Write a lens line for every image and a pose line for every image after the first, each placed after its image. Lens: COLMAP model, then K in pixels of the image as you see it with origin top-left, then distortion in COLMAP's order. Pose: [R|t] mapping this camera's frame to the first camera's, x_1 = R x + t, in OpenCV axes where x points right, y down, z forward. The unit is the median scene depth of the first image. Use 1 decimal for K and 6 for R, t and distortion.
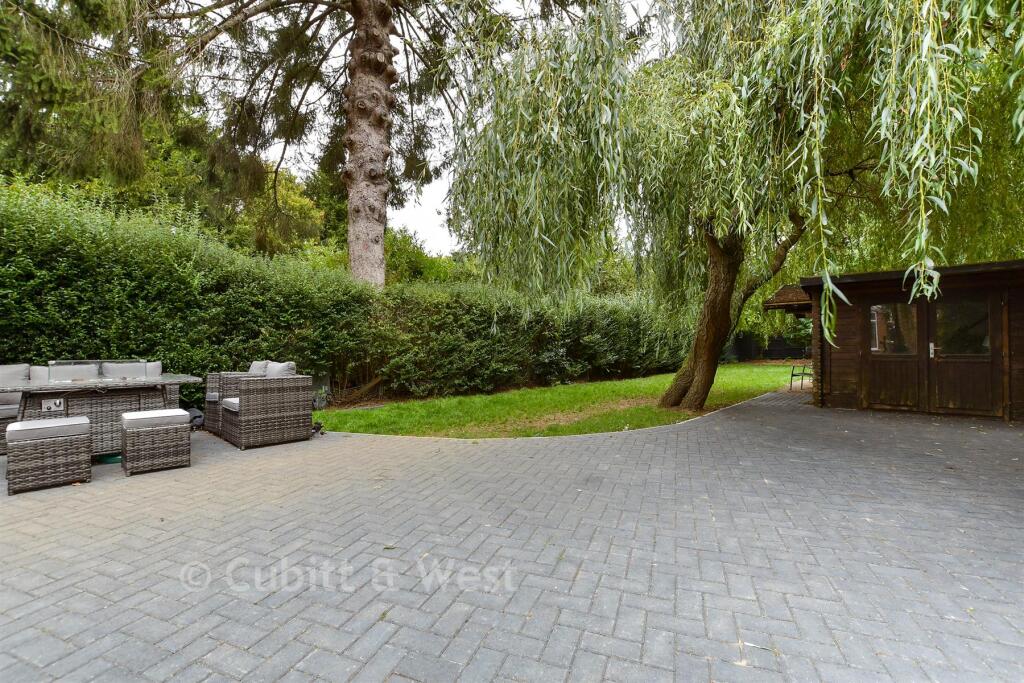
lens RADIAL K [[454.7, 0, 509.9], [0, 454.7, 344.0], [0, 0, 1]] dist [-0.005432, -0.000815]
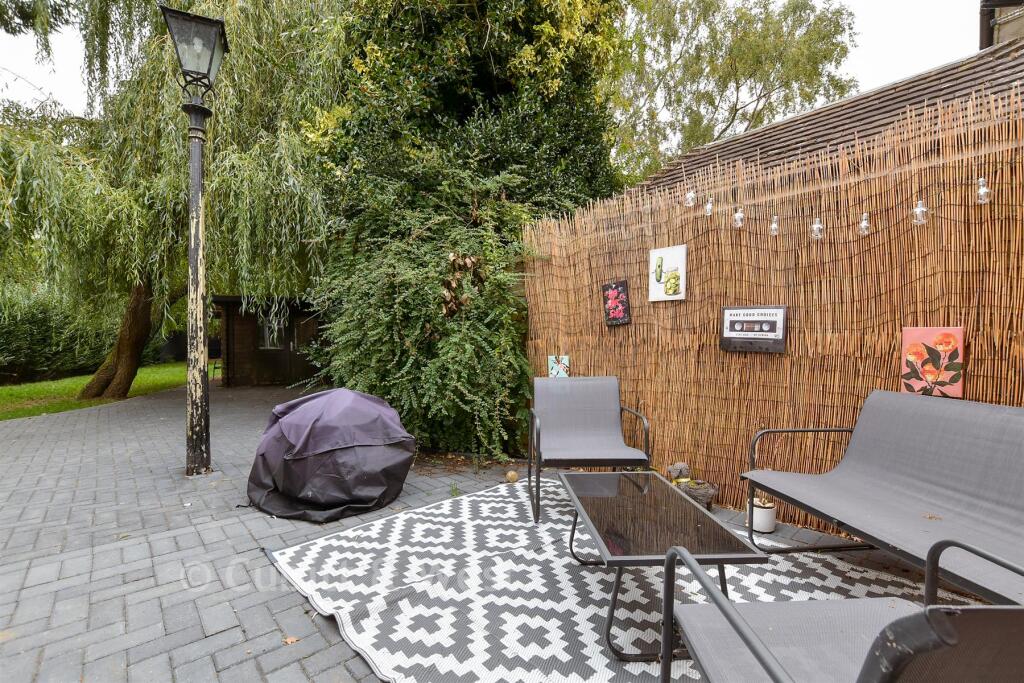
lens RADIAL K [[454.7, 0, 508.4], [0, 454.7, 344.5], [0, 0, 1]] dist [-0.005432, -0.000815]
pose [[0.465796, -0.000238, 0.884892, -0.154952], [-0.000610, 1.000000, 0.000590, 0.003355], [-0.884892, -0.000814, 0.465796, -0.427995]]
